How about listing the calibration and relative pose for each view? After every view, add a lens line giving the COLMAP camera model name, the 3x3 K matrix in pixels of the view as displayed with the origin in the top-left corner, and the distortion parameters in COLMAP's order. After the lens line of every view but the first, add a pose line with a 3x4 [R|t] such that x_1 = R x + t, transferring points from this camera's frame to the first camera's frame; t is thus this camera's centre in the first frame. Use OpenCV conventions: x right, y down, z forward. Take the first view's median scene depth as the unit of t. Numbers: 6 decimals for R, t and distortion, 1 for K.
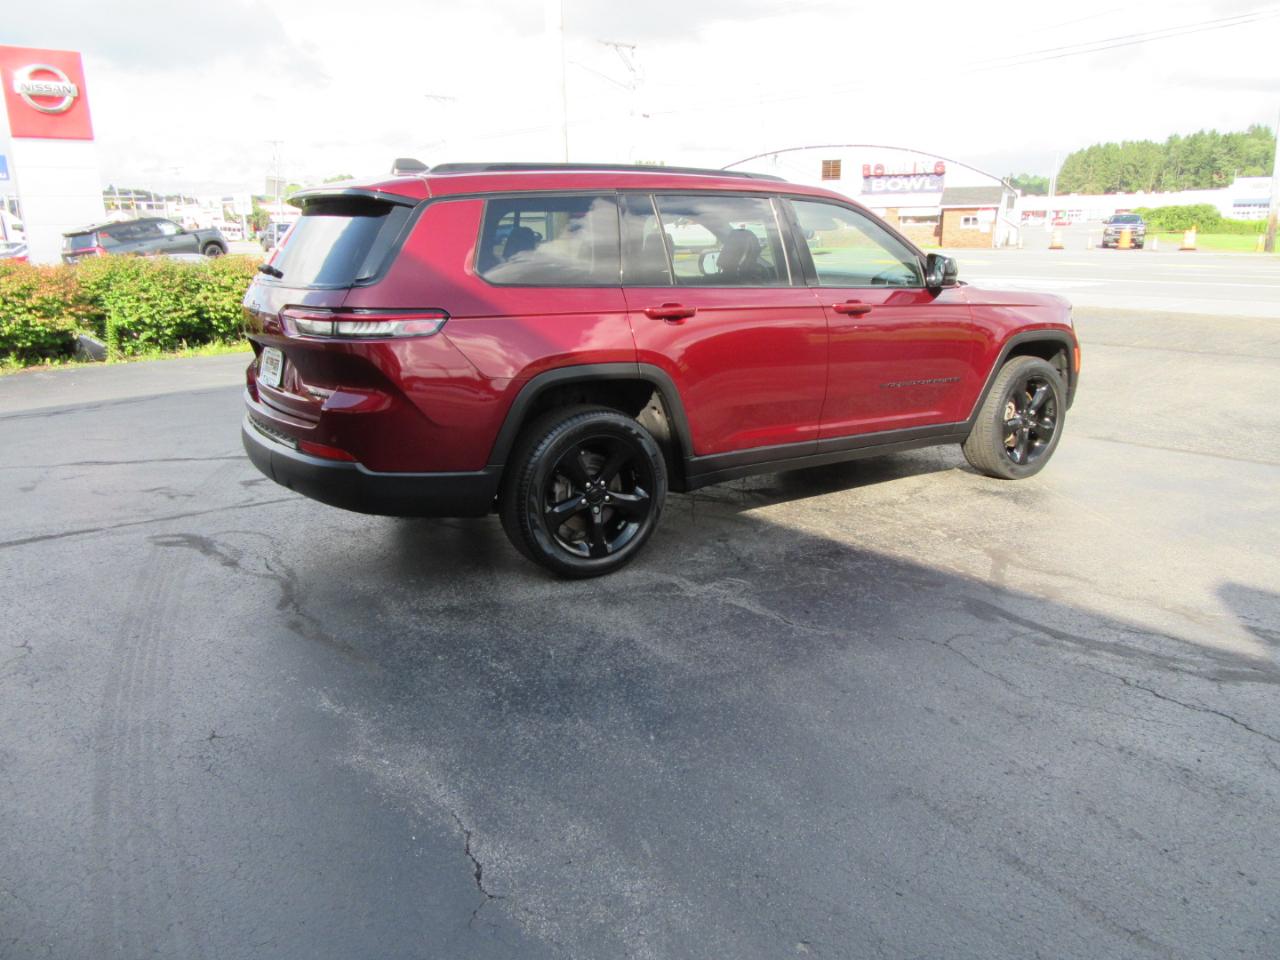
lens RADIAL K [[943.1, 0, 645.5], [0, 943.1, 481.8], [0, 0, 1]] dist [0.006614, -0.010751]
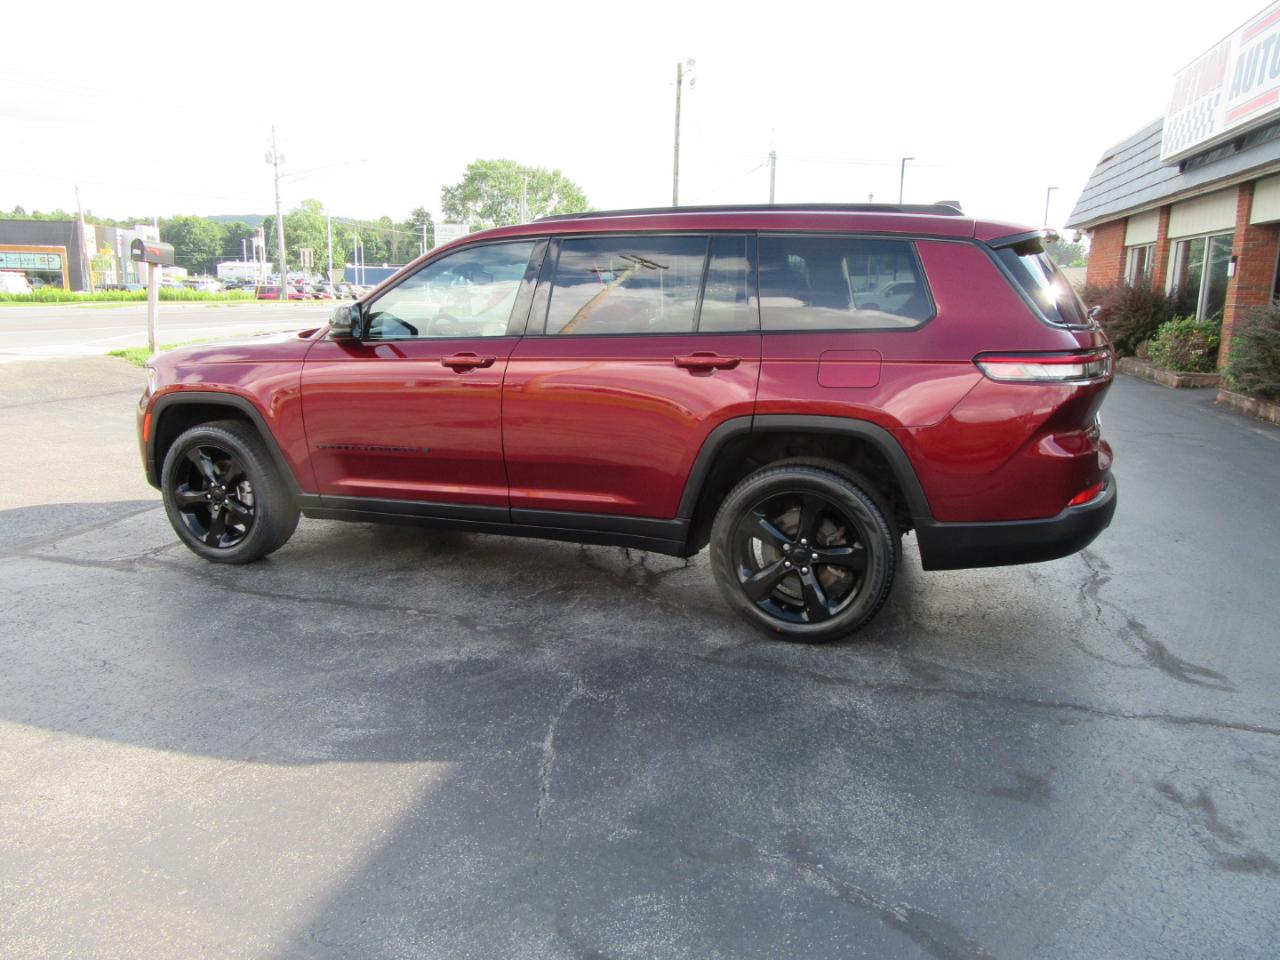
lens RADIAL K [[943.1, 0, 641.4], [0, 943.1, 474.4], [0, 0, 1]] dist [0.006614, -0.010751]
pose [[-0.565583, -0.157549, 0.809503, -0.682080], [0.210694, 0.921403, 0.326535, -0.348229], [-0.797323, 0.355240, -0.487935, 1.365295]]
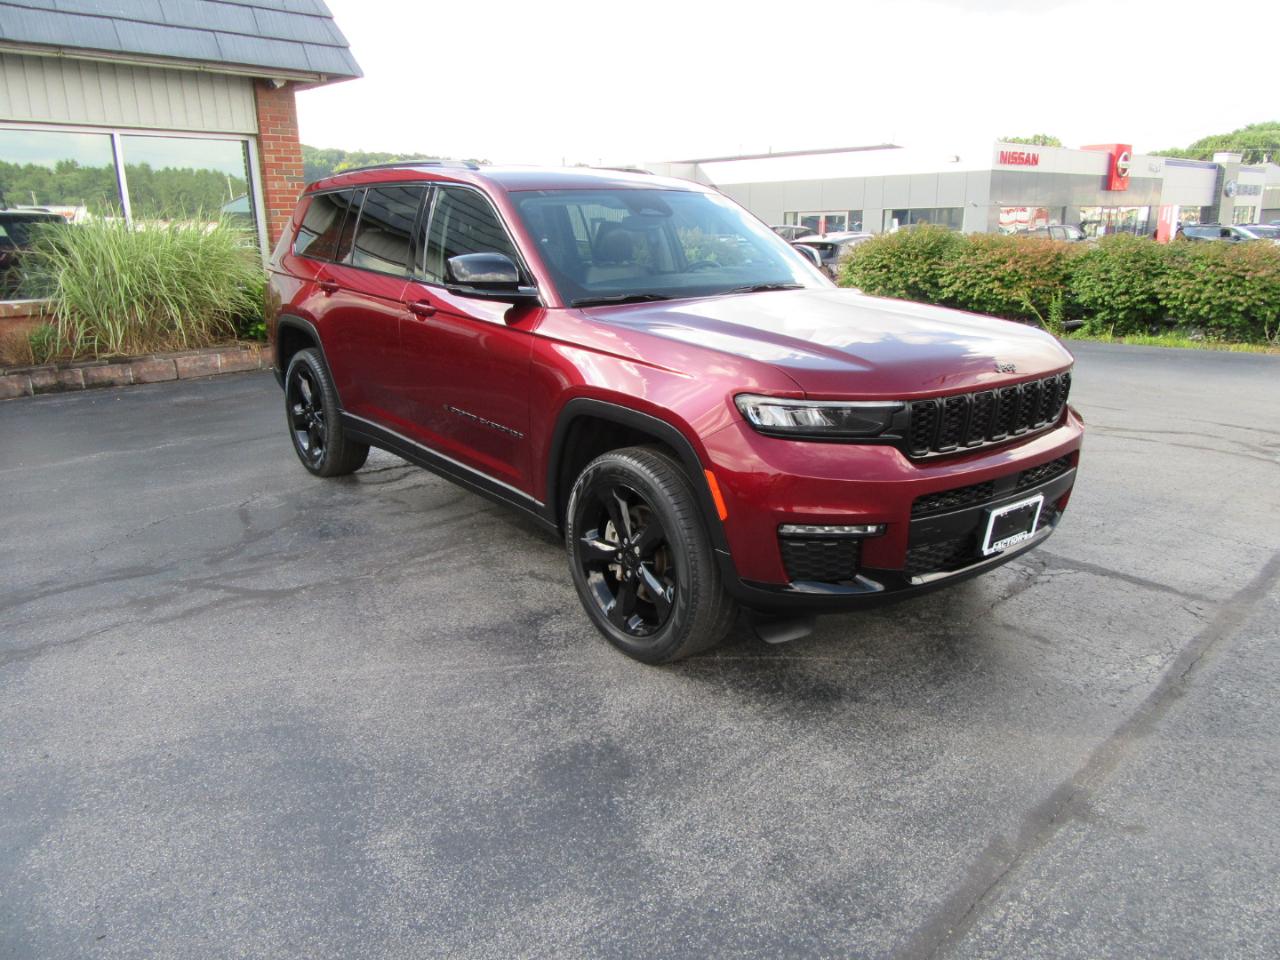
lens RADIAL K [[943.1, 0, 641.9], [0, 943.1, 482.4], [0, 0, 1]] dist [0.006614, -0.010751]
pose [[0.081475, 0.278739, -0.956905, 0.941306], [-0.254118, 0.934175, 0.250482, -0.253729], [0.963736, 0.222758, 0.146944, 0.916355]]
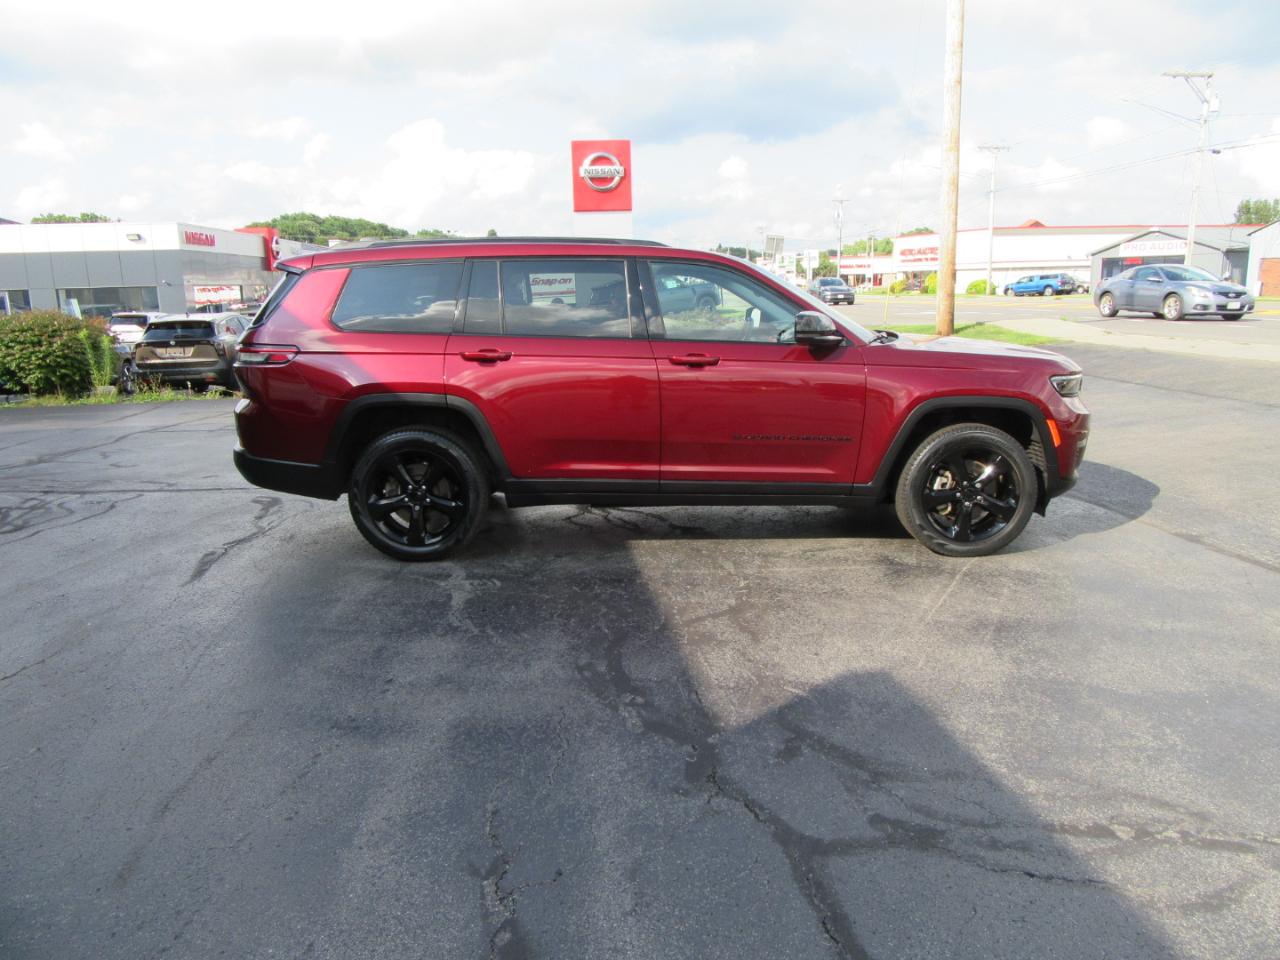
lens RADIAL K [[943.1, 0, 646.0], [0, 943.1, 481.8], [0, 0, 1]] dist [0.006614, -0.010751]
pose [[0.835877, 0.108913, -0.538003, 0.633514], [-0.136323, 0.990600, -0.011265, -0.023725], [0.531719, 0.082758, 0.842868, 0.065555]]
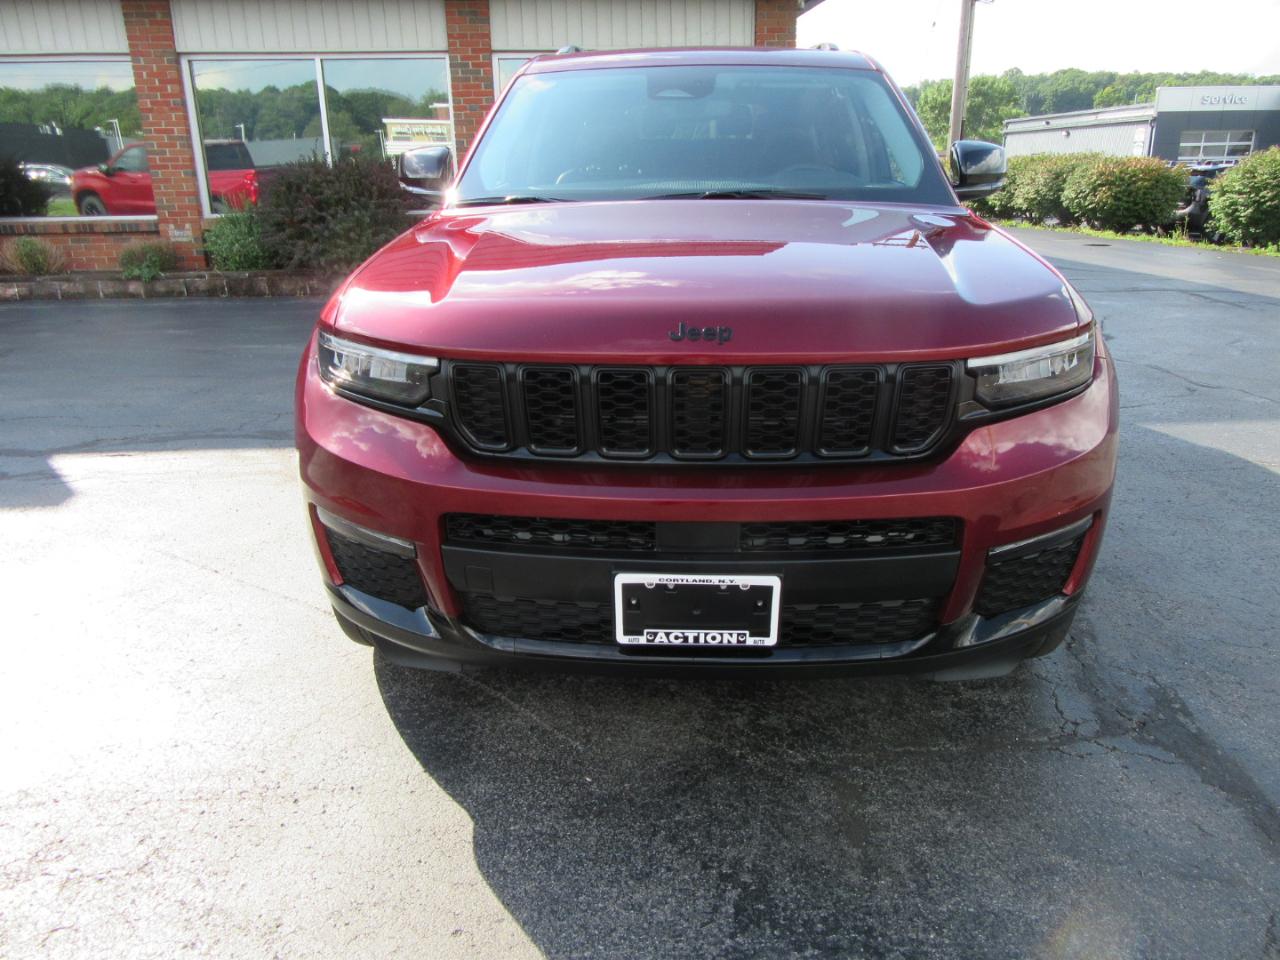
lens RADIAL K [[943.1, 0, 639.0], [0, 943.1, 479.1], [0, 0, 1]] dist [0.006614, -0.010751]
pose [[-0.602507, 0.276472, -0.748698, 0.677190], [-0.187984, 0.862533, 0.469786, -0.329005], [0.775659, 0.423793, -0.467710, 1.320916]]
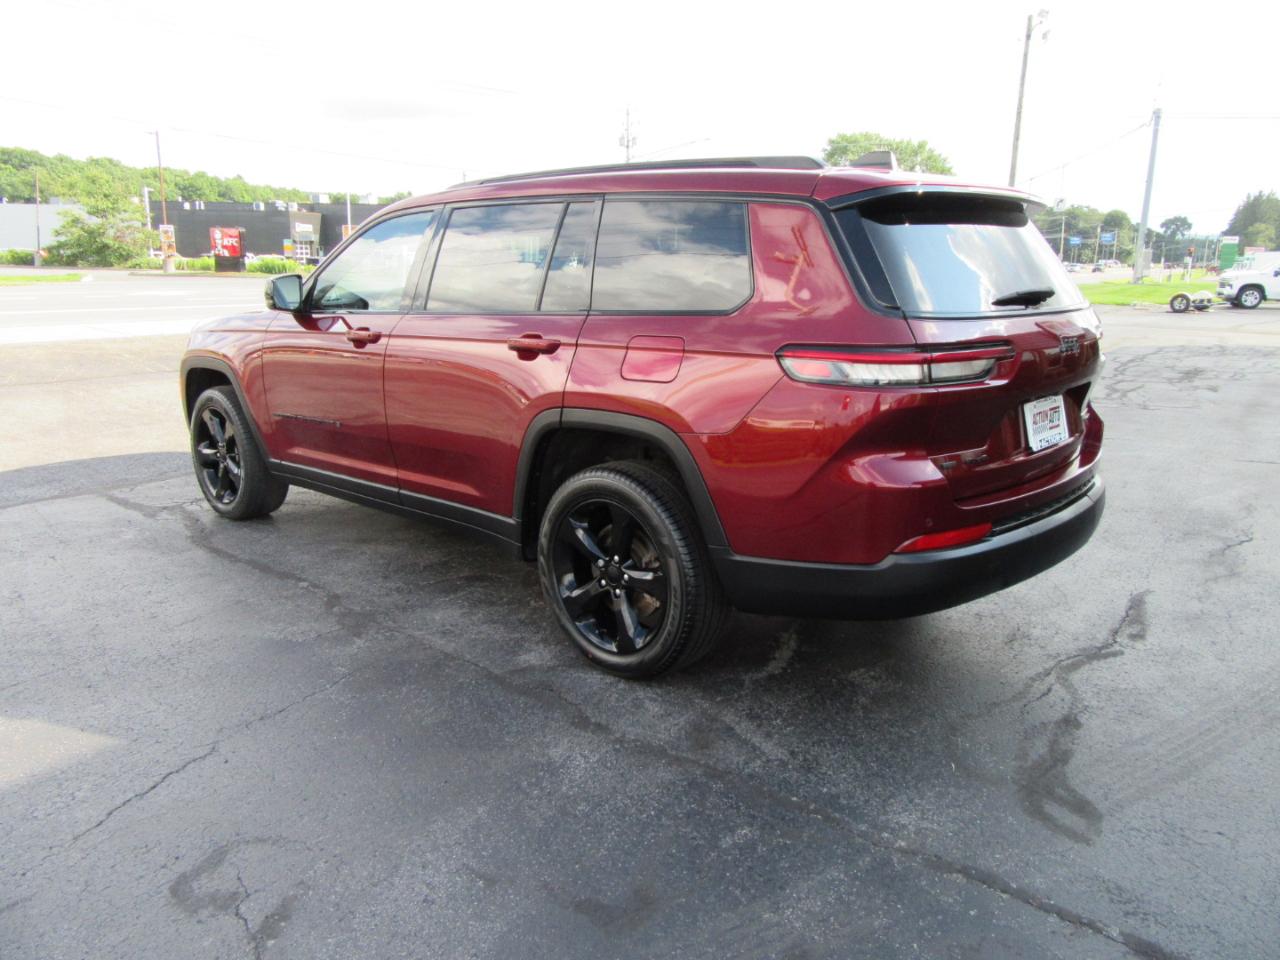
lens RADIAL K [[943.1, 0, 644.3], [0, 943.1, 476.3], [0, 0, 1]] dist [0.006614, -0.010751]
pose [[-0.231840, -0.211968, 0.949379, -0.747948], [0.243138, 0.932365, 0.267544, -0.257964], [-0.941878, 0.292857, -0.164622, 1.031024]]
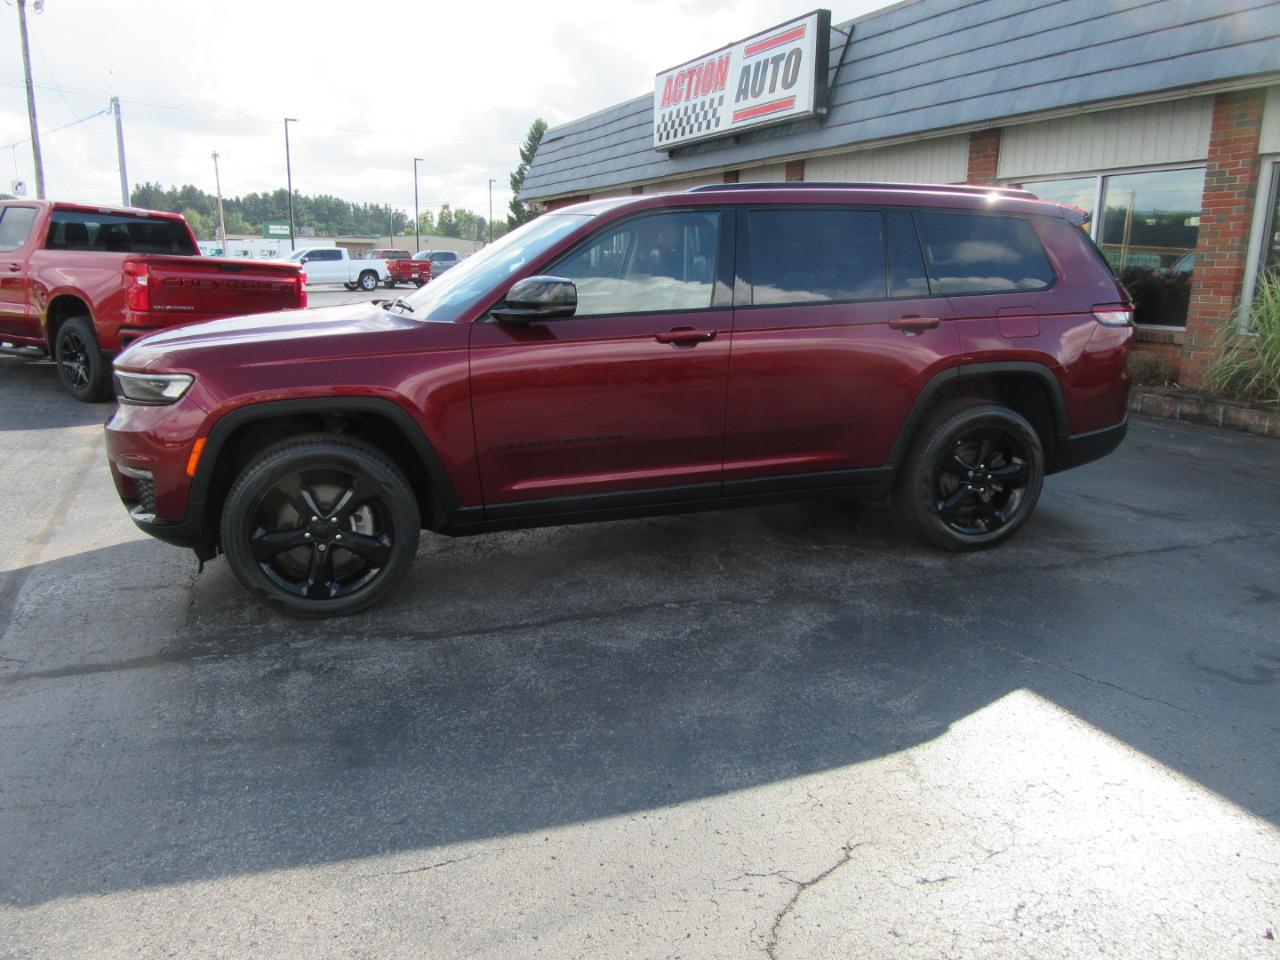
lens RADIAL K [[943.1, 0, 641.6], [0, 943.1, 476.8], [0, 0, 1]] dist [0.006614, -0.010751]
pose [[-0.955059, -0.063971, 0.289430, -0.173346], [0.079368, 0.885591, 0.457635, -0.449499], [-0.285592, 0.460040, -0.840714, 1.733768]]
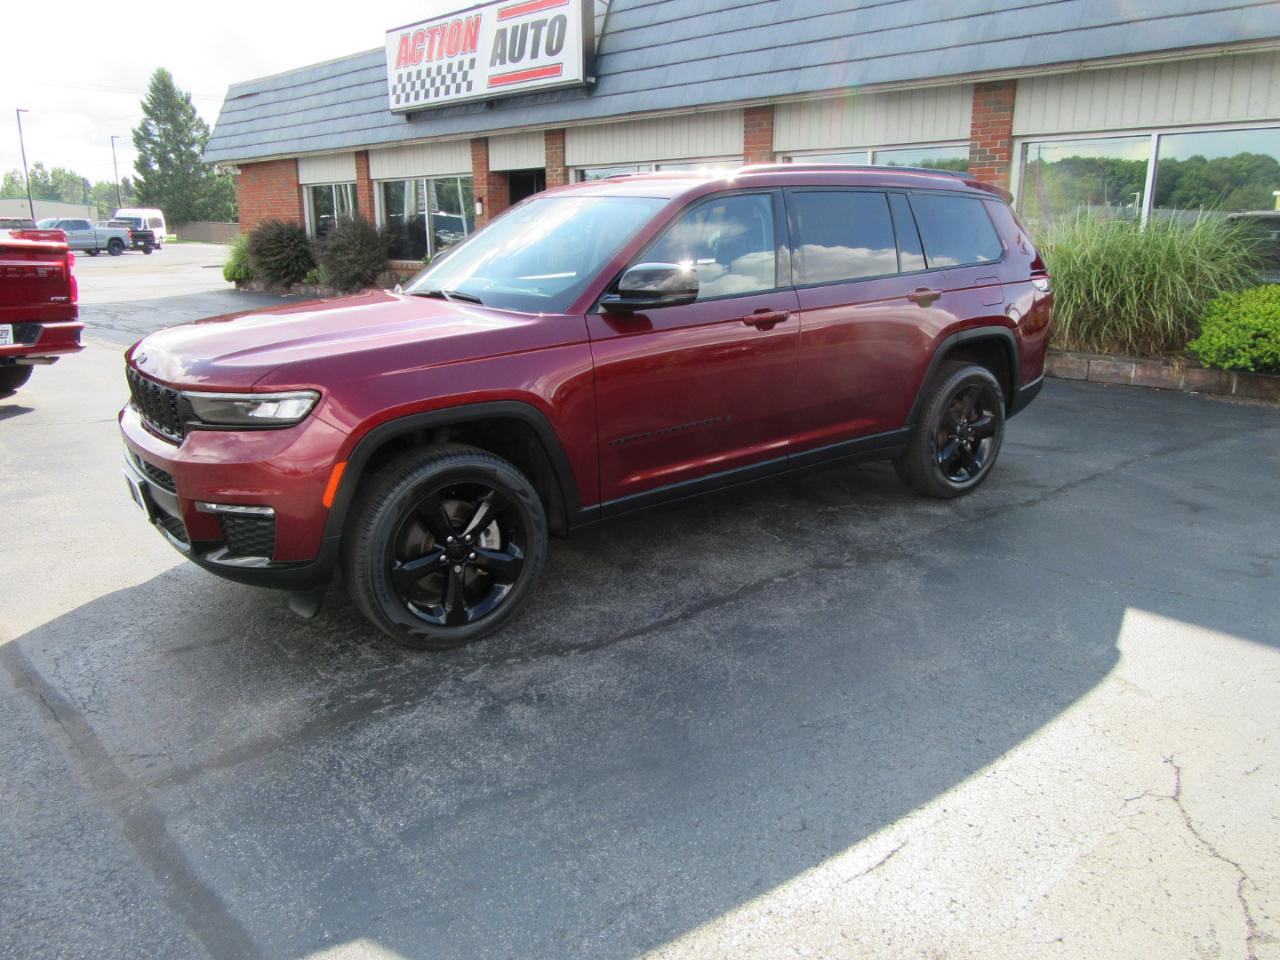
lens RADIAL K [[943.1, 0, 643.5], [0, 943.1, 476.5], [0, 0, 1]] dist [0.006614, -0.010751]
pose [[-0.998395, 0.026861, -0.049850, 0.138545], [-0.001836, 0.864510, 0.502612, -0.474803], [0.056596, 0.501897, -0.863074, 1.761444]]
